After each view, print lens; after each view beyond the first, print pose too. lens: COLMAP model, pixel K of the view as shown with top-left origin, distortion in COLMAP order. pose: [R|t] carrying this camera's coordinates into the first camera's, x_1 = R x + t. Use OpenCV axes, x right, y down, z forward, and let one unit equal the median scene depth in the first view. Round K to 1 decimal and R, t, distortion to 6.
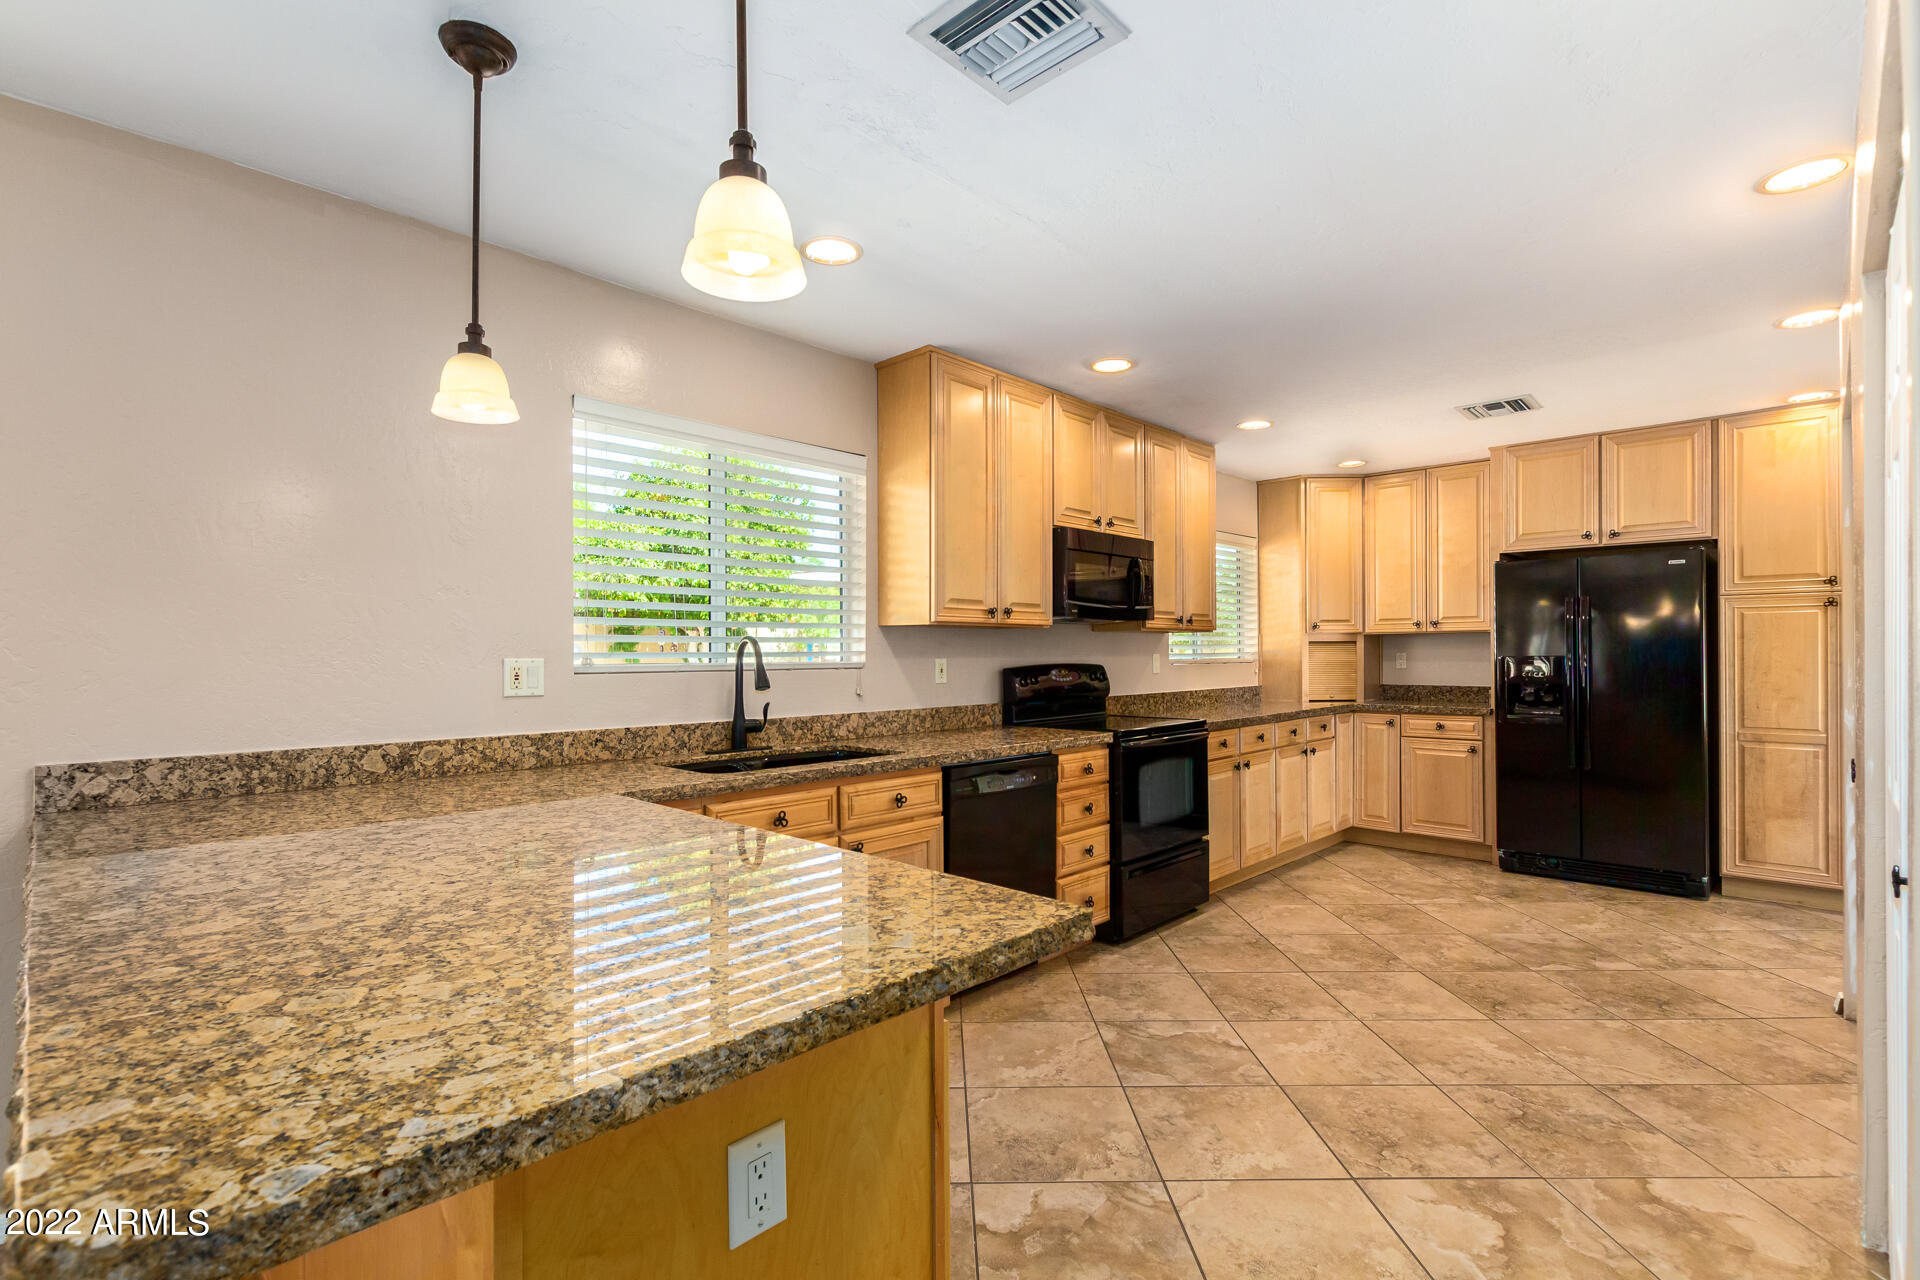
lens RADIAL K [[883.3, 0, 947.6], [0, 883.3, 651.9], [0, 0, 1]] dist [0.013756, -0.005724]
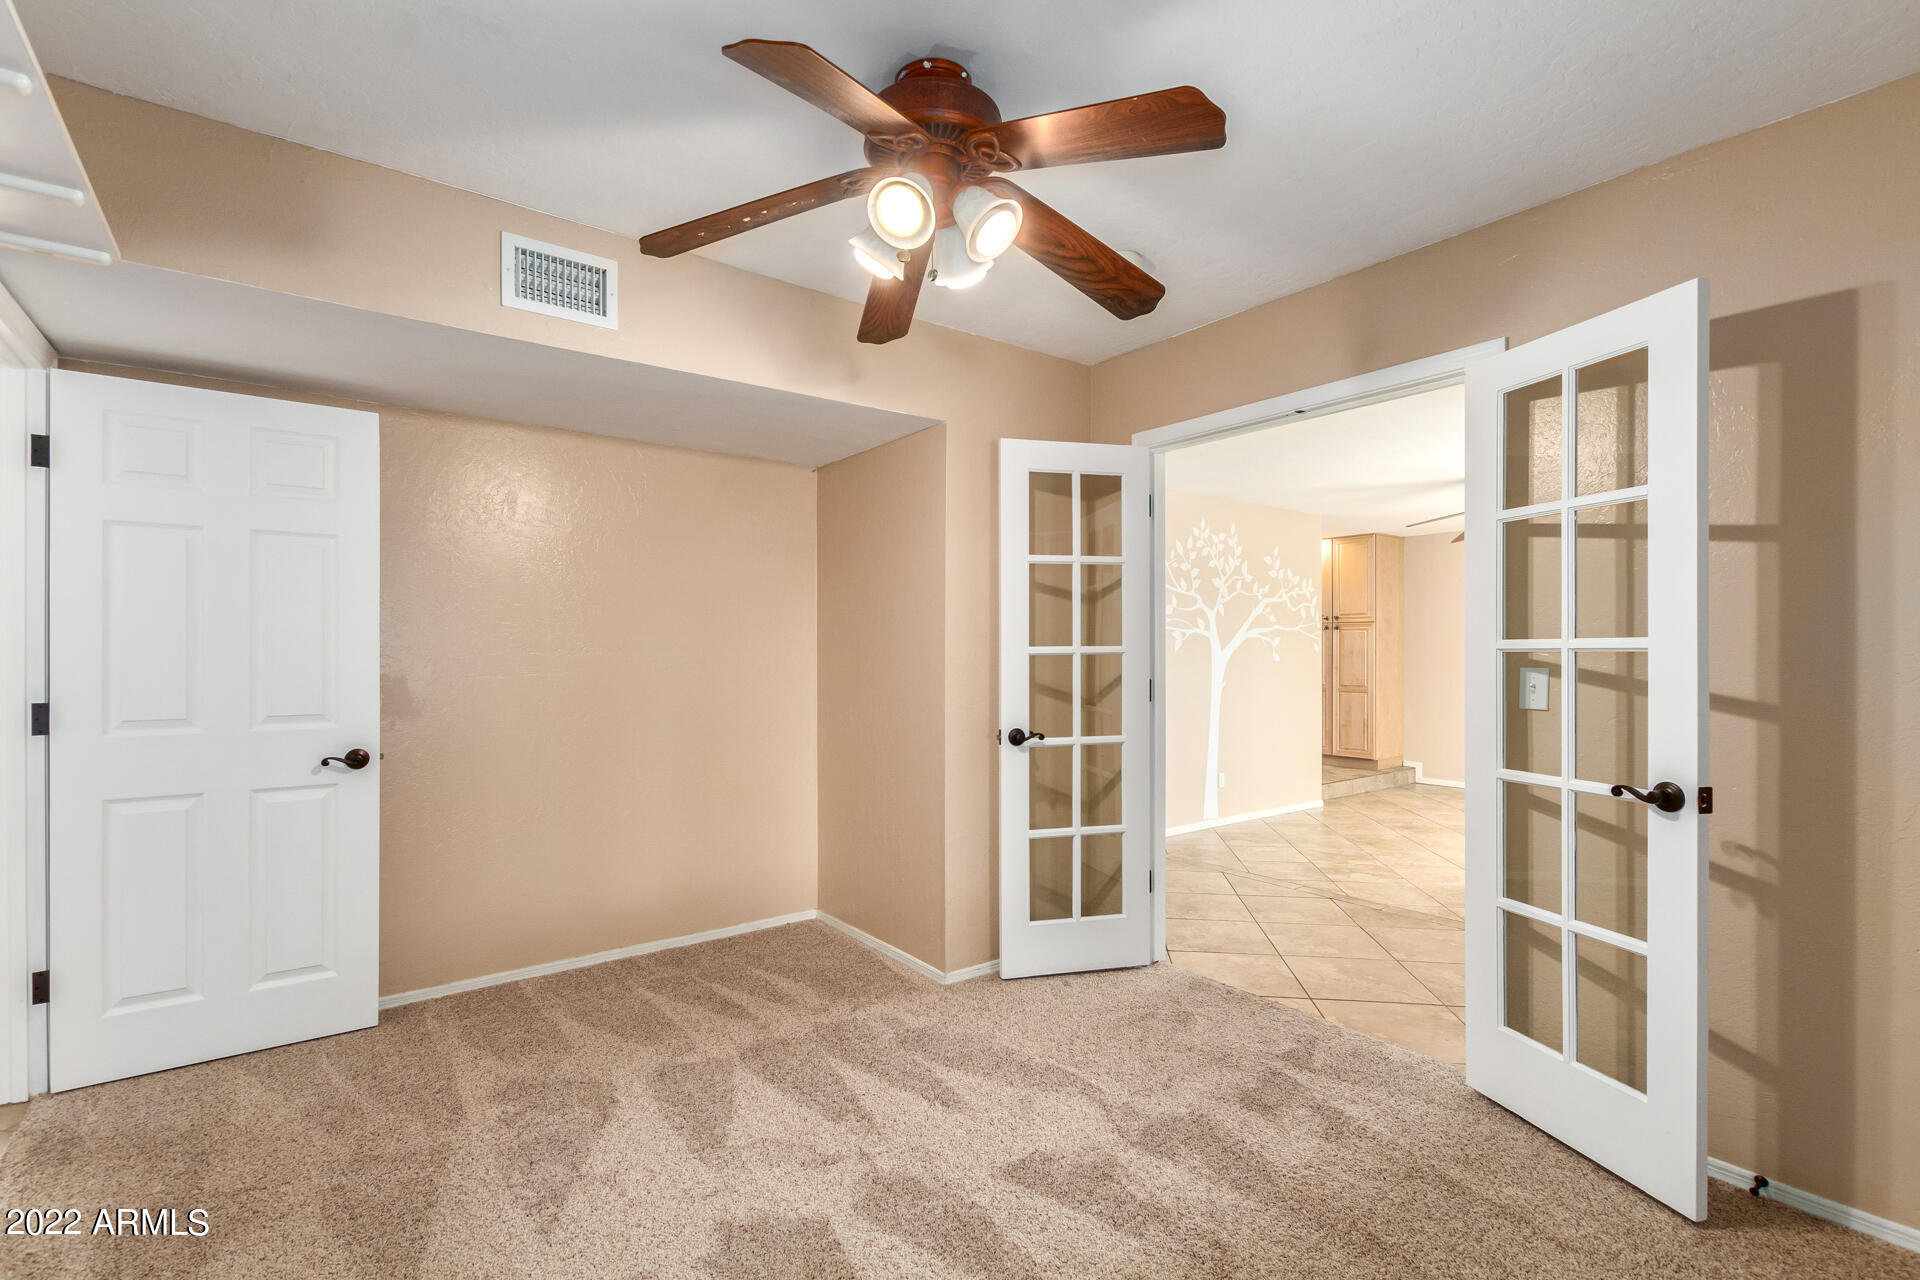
lens RADIAL K [[916.9, 0, 943.1], [0, 916.9, 647.5], [0, 0, 1]] dist [-0.001159, -0.002105]
pose [[0.988863, 0.006249, -0.148696, 0.359206], [-0.006225, 0.999980, 0.000623, -0.000883], [0.148697, 0.000309, 0.988883, -1.382248]]
